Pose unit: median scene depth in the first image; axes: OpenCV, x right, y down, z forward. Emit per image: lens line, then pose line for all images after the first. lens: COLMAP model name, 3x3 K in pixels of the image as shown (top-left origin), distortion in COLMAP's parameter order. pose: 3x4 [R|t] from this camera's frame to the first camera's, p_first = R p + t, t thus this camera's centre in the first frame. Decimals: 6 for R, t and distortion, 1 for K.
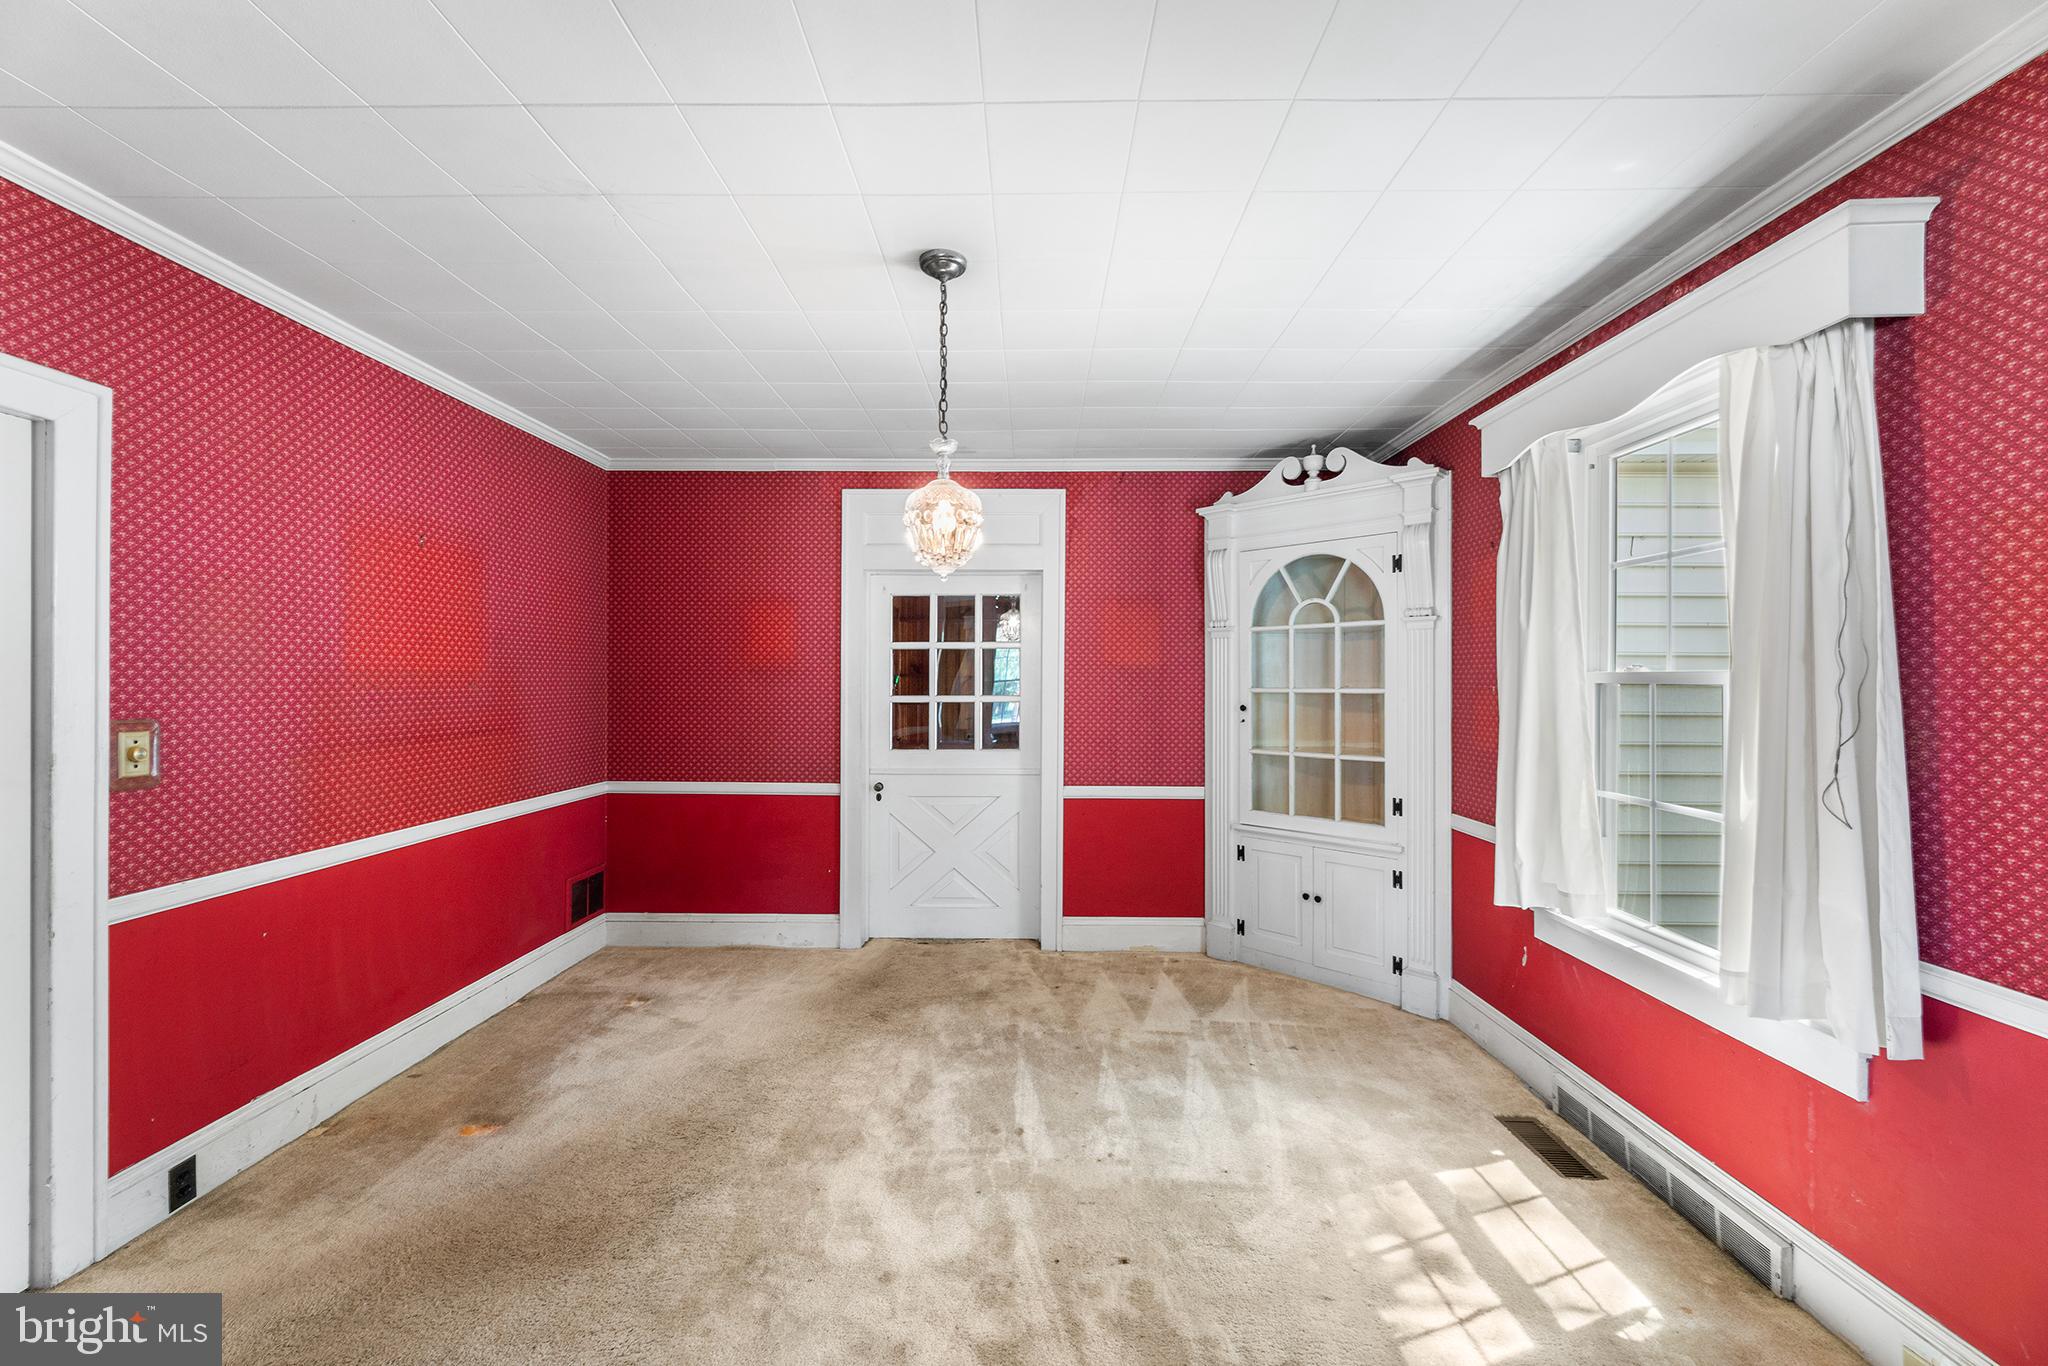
lens RADIAL K [[833.6, 0, 1030.2], [0, 833.6, 679.5], [0, 0, 1]] dist [0.001036, -0.000115]
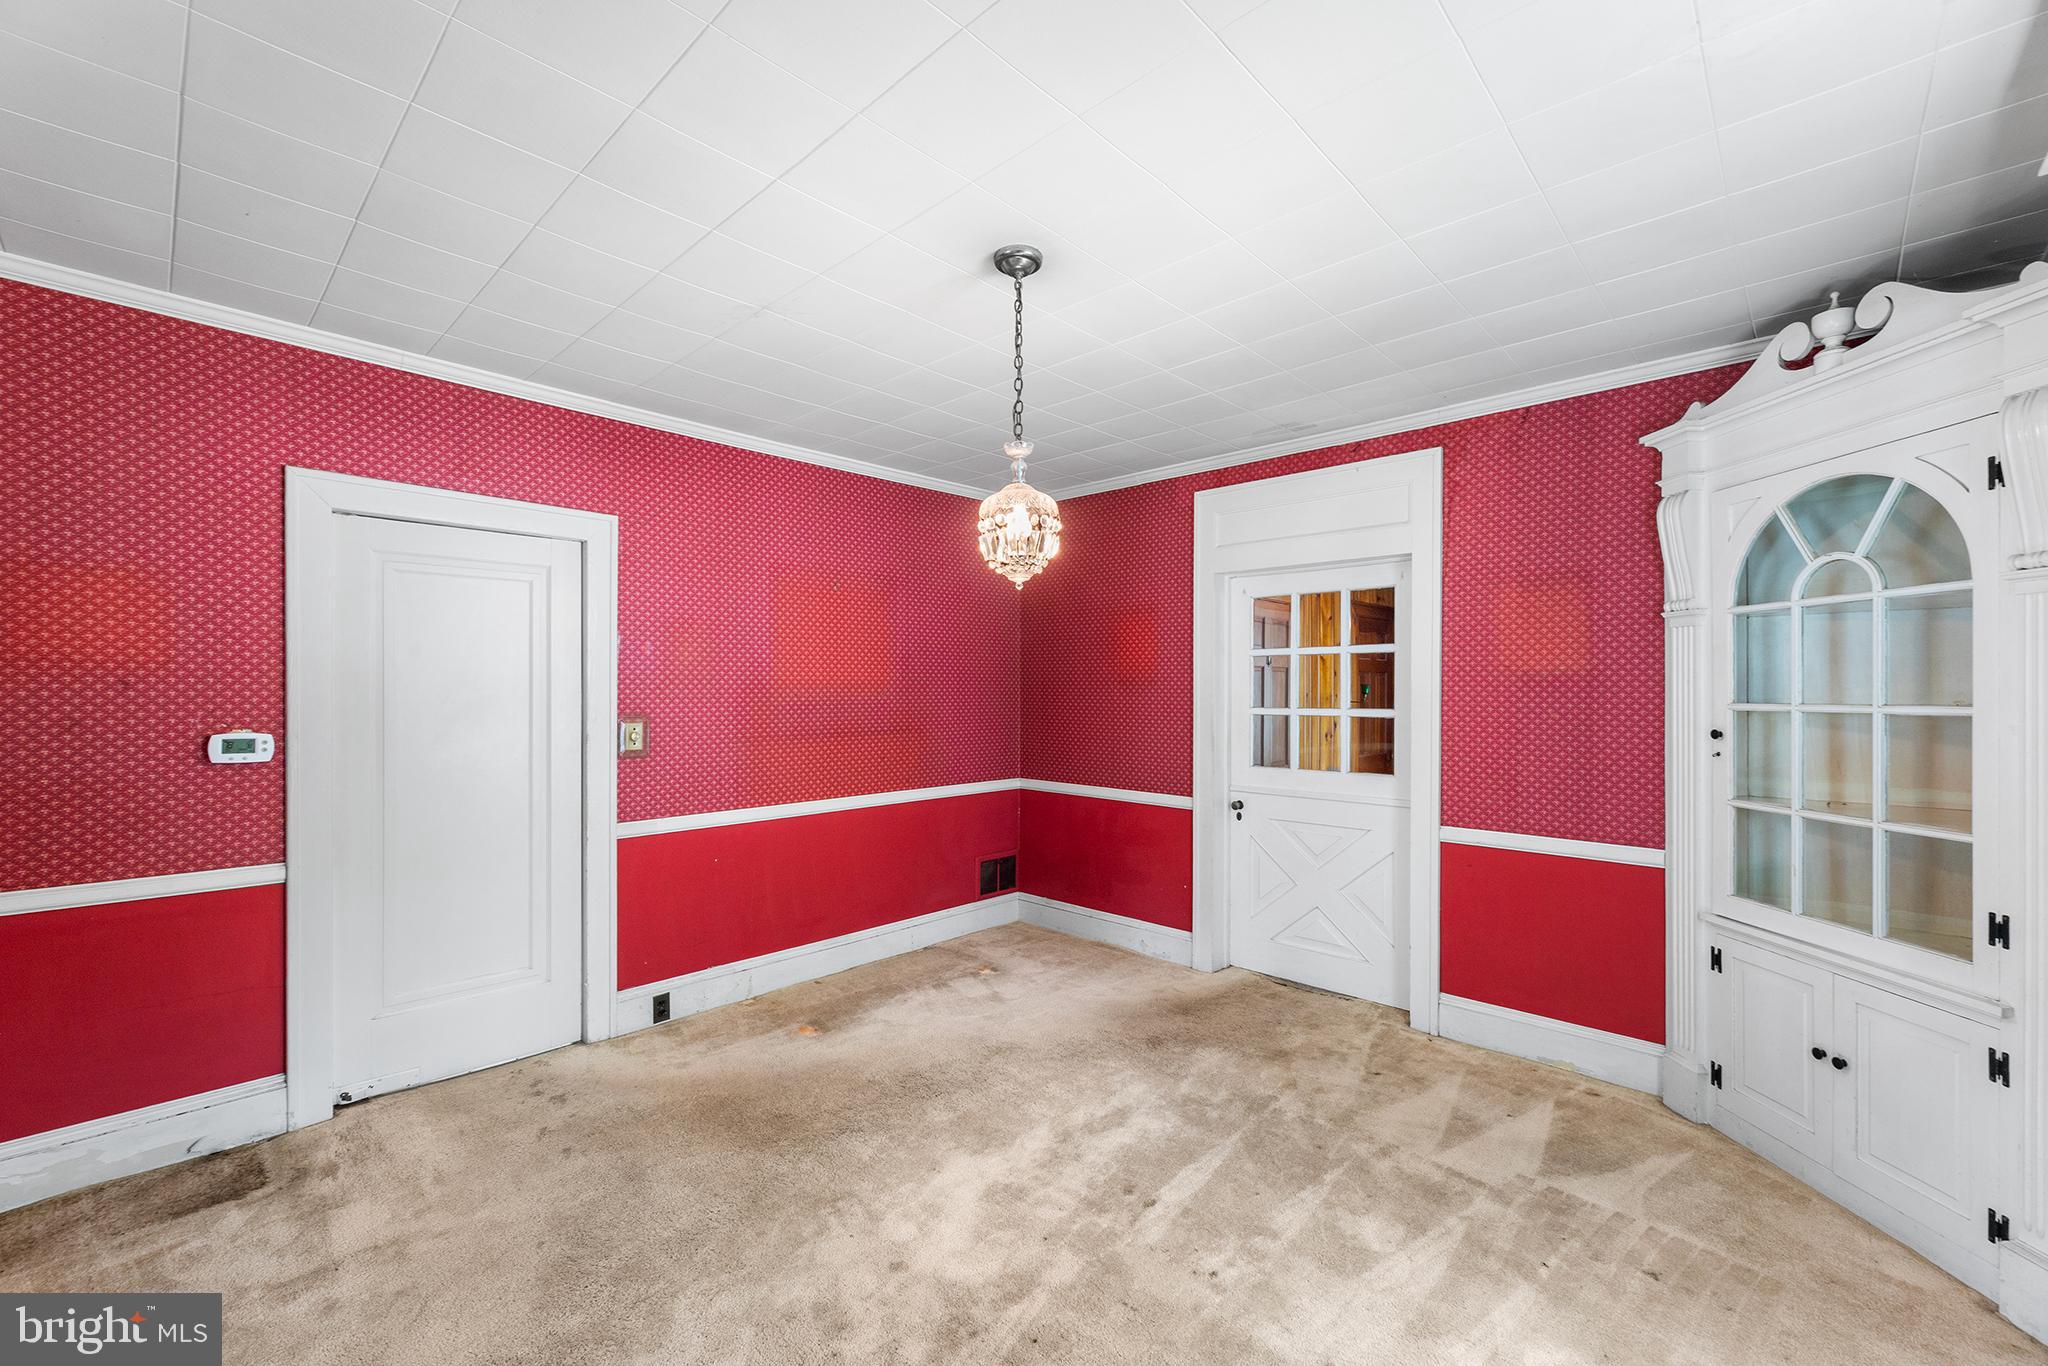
lens RADIAL K [[843.8, 0, 1017.5], [0, 843.8, 688.0], [0, 0, 1]] dist [-0.000074, -0.000448]
pose [[0.727920, -0.001184, -0.685661, 0.336850], [0.001374, 0.999999, -0.000267, -0.002246], [0.685660, -0.000747, 0.727921, 0.171830]]
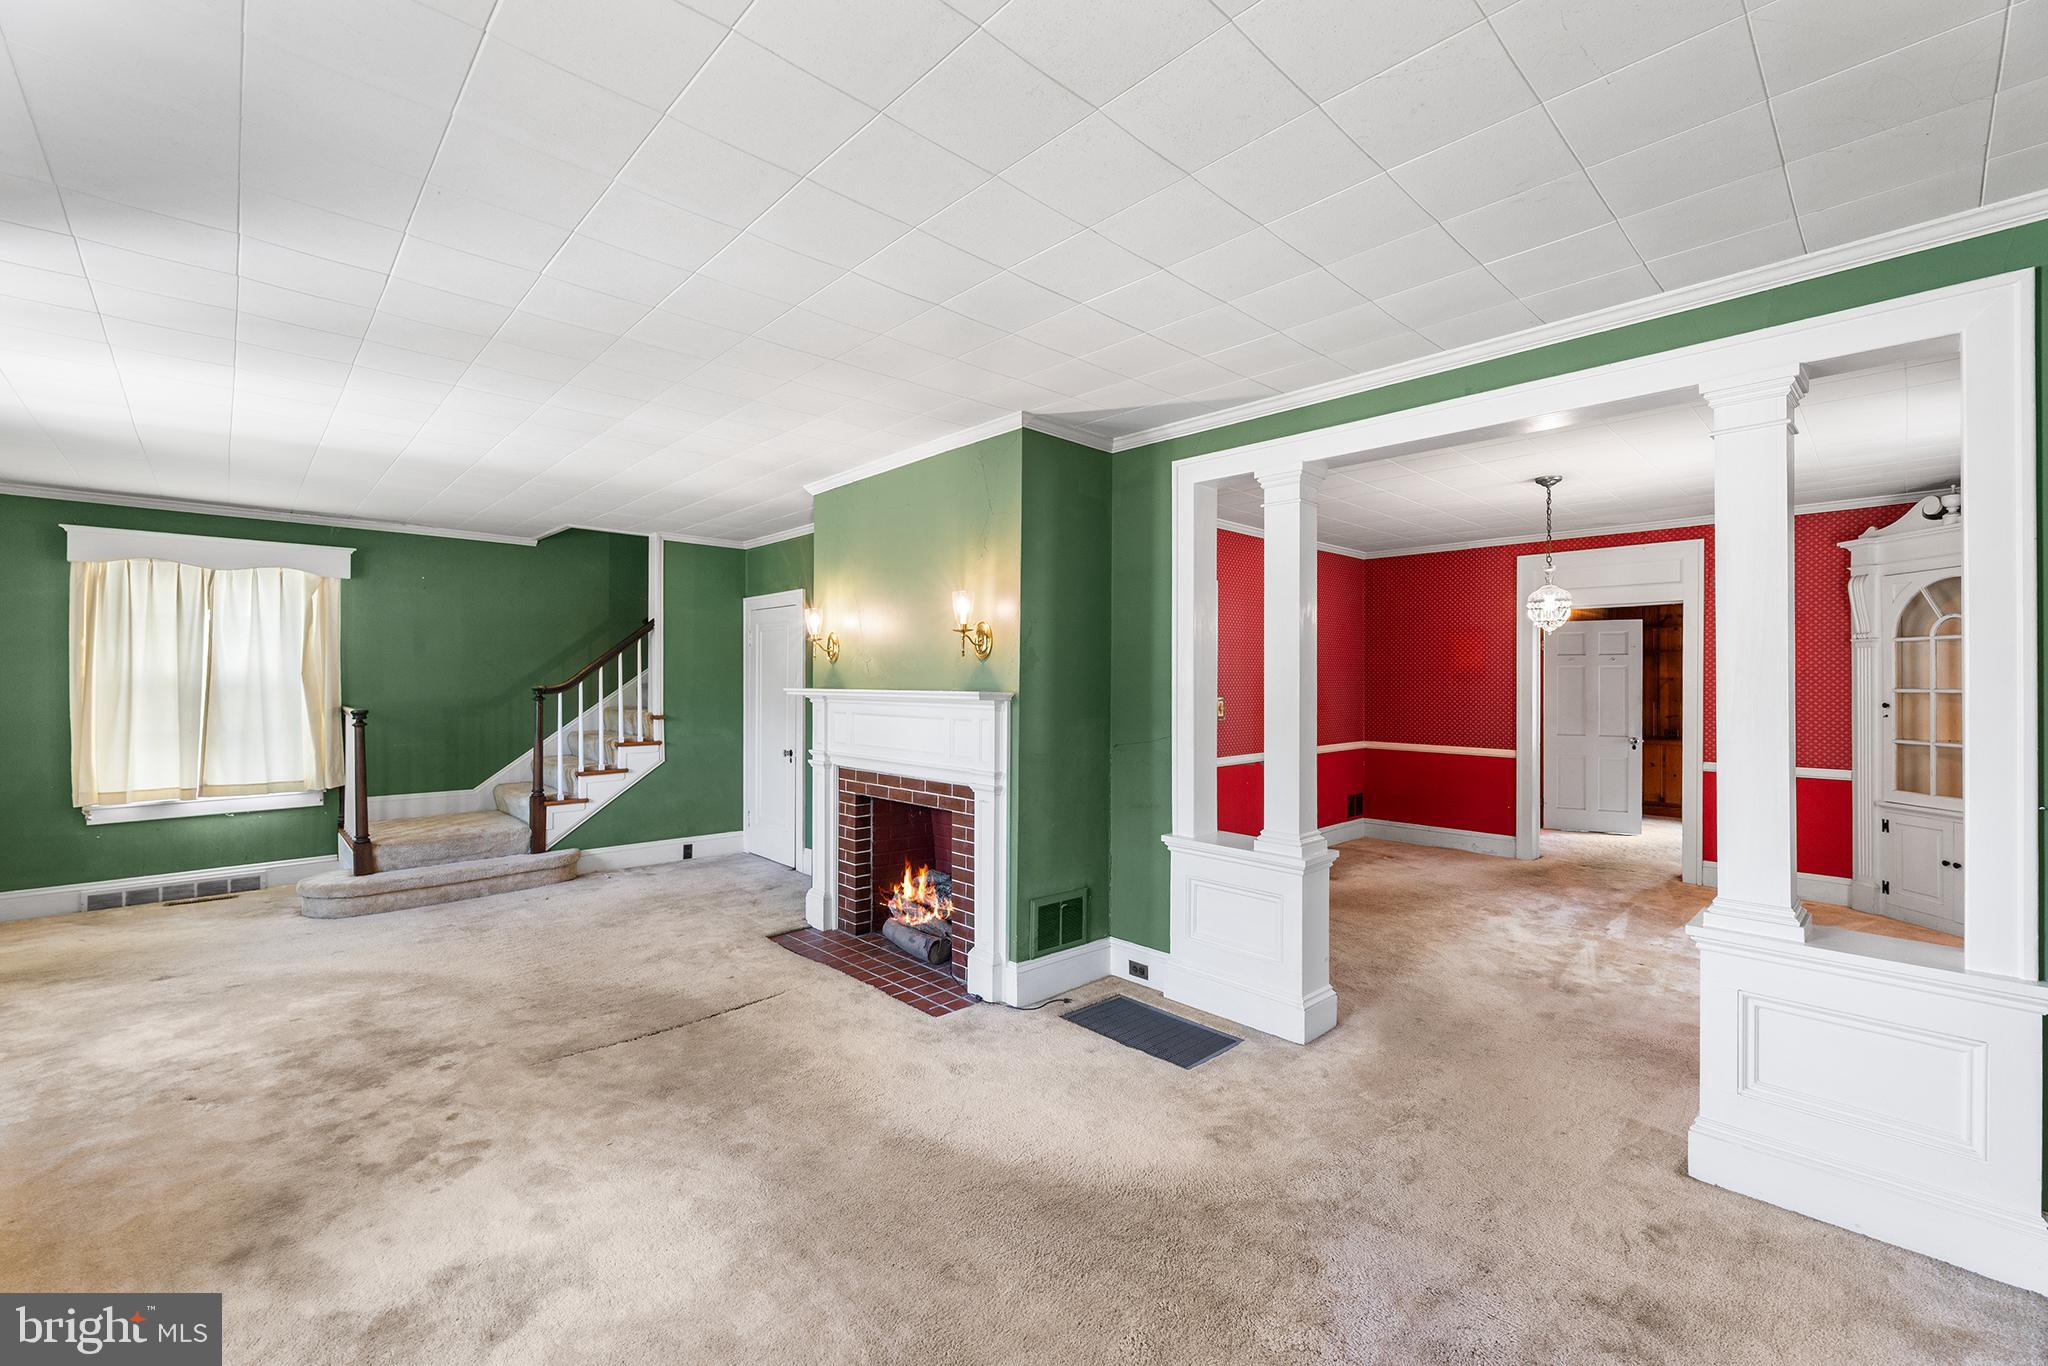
lens RADIAL K [[845.8, 0, 1024.0], [0, 845.8, 677.7], [0, 0, 1]] dist [0.001939, 0.000136]
pose [[0.694876, -0.002803, -0.719124, 0.295667], [0.001457, 0.999996, -0.002489, -0.005294], [0.719128, 0.000682, 0.694877, -0.821162]]
